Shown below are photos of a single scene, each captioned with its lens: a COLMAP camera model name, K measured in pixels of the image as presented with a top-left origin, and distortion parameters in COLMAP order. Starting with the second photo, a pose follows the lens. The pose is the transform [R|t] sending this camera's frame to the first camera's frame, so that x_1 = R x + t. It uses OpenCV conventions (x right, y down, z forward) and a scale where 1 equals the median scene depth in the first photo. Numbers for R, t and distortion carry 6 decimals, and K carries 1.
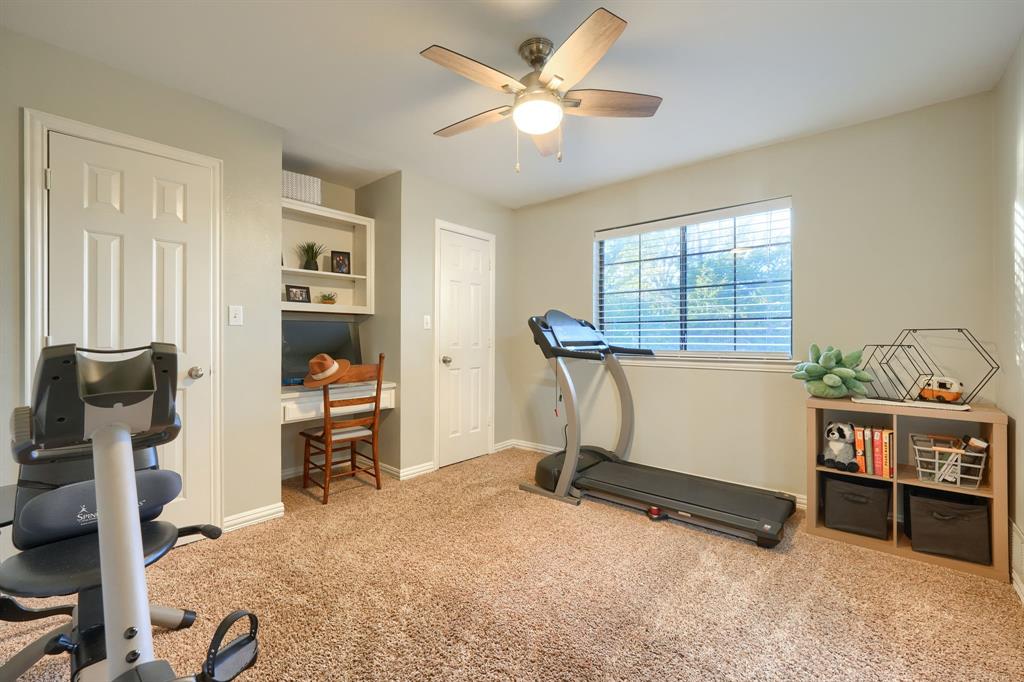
lens RADIAL K [[425.9, 0, 507.1], [0, 425.9, 339.2], [0, 0, 1]] dist [-0.001828, 0.000195]
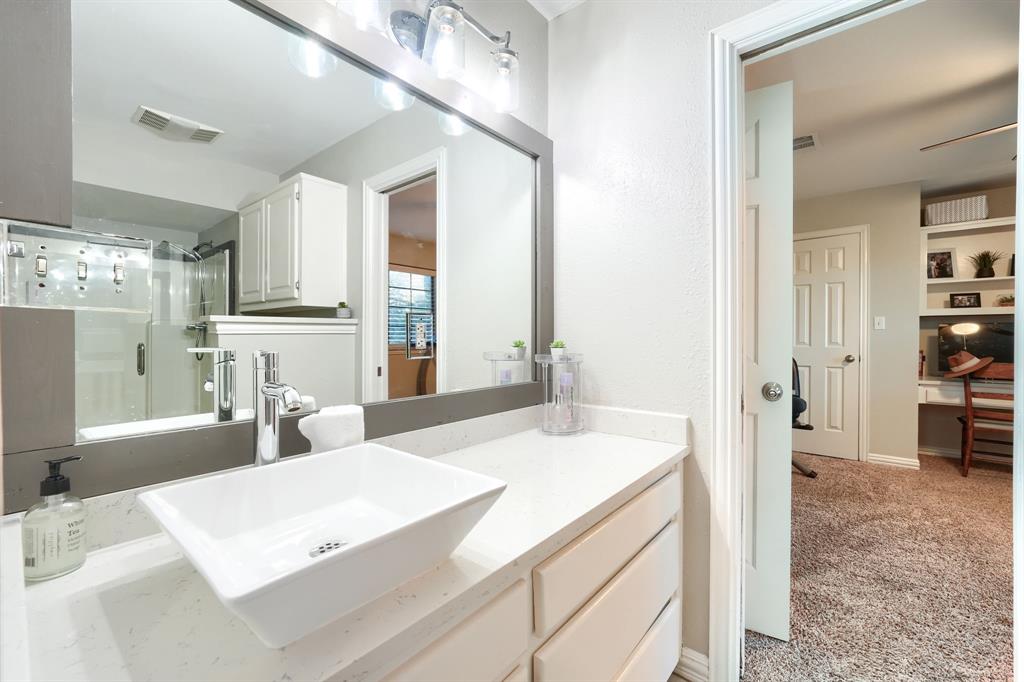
lens RADIAL K [[425.9, 0, 507.1], [0, 425.9, 339.2], [0, 0, 1]] dist [-0.001828, 0.000195]
pose [[-0.005190, 0.003173, -0.999981, 0.773302], [-0.006443, 0.999974, 0.003207, 0.005145], [0.999966, 0.006460, -0.005170, -0.277227]]
